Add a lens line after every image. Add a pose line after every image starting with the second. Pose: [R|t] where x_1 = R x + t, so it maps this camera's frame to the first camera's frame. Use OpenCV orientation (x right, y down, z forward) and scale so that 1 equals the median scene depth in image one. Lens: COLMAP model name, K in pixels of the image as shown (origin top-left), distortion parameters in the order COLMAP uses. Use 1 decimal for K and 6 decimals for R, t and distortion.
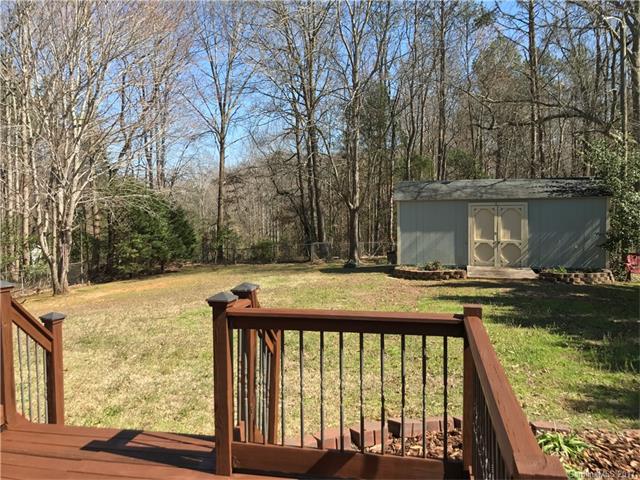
lens RADIAL K [[525.2, 0, 319.1], [0, 525.2, 238.8], [0, 0, 1]] dist [0.035855, -0.030748]
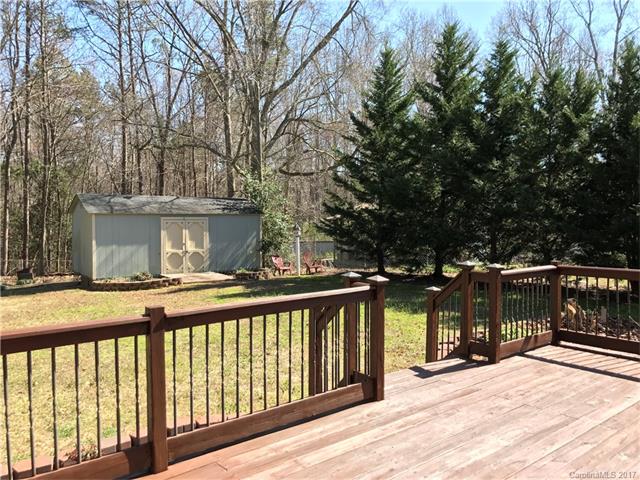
lens RADIAL K [[525.2, 0, 317.3], [0, 525.2, 242.1], [0, 0, 1]] dist [0.035855, -0.030748]
pose [[0.621391, -0.024916, 0.783105, -0.377368], [0.043311, 0.999058, -0.002580, 0.000849], [-0.782303, 0.035520, 0.621885, 0.062346]]
